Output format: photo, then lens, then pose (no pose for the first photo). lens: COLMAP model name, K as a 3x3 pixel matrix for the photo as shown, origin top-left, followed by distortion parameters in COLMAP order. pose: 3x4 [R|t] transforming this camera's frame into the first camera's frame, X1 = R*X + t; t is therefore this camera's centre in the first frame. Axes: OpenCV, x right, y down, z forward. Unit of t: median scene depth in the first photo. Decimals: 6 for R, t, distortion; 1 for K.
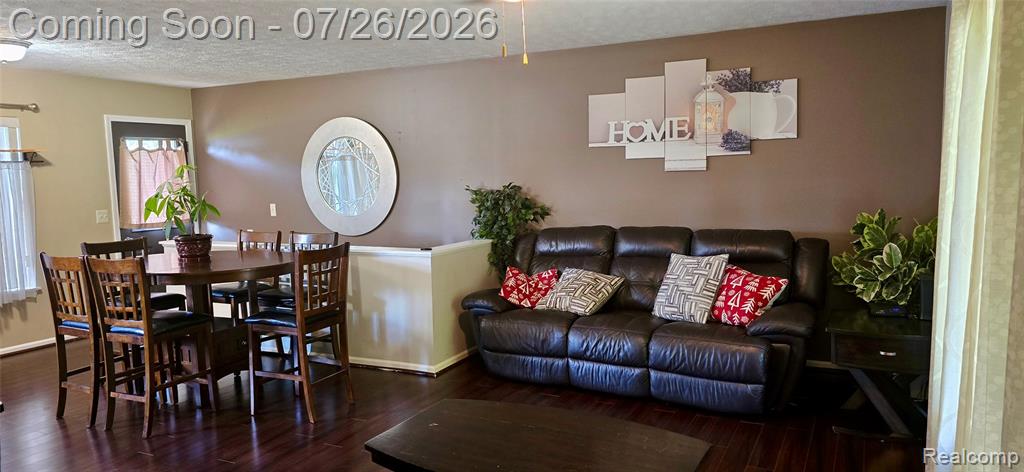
lens RADIAL K [[678.3, 0, 512.0], [0, 678.3, 236.0], [0, 0, 1]] dist [0.086709, -0.082224]
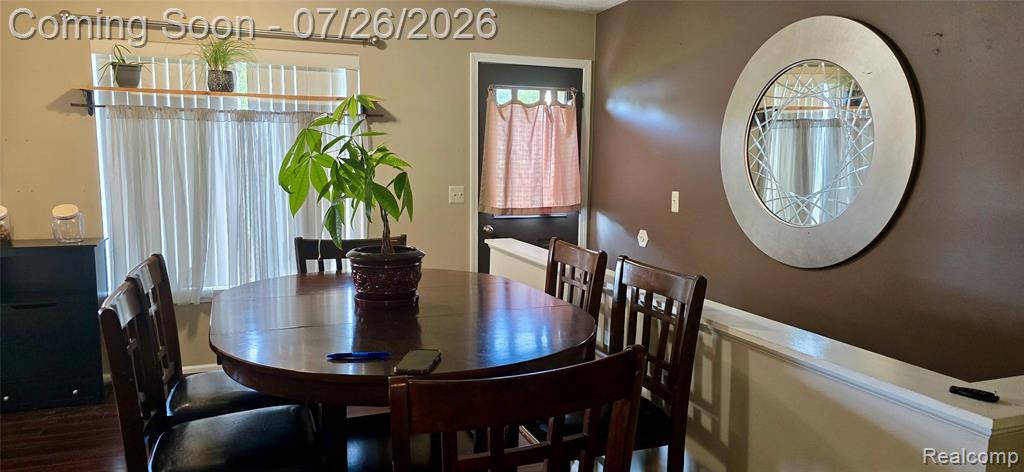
lens RADIAL K [[684.3, 0, 524.4], [0, 684.3, 243.0], [0, 0, 1]] dist [0.091373, -0.094521]
pose [[0.757796, 0.112394, -0.642738, -0.073591], [-0.092120, 0.993615, 0.065139, -0.034698], [0.645956, 0.009847, 0.763311, 0.549453]]
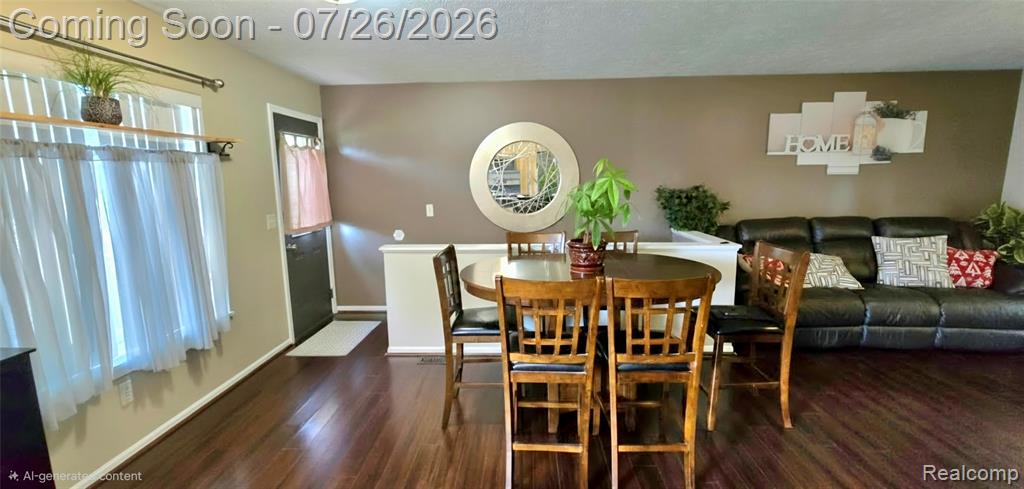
lens RADIAL K [[422.2, 0, 499.4], [0, 422.2, 244.6], [0, 0, 1]] dist [0.000535, 0.000078]
pose [[0.906902, -0.055786, 0.417631, -0.619214], [0.032465, 0.997501, 0.062744, -0.026999], [-0.420088, -0.043344, 0.906448, 0.444068]]
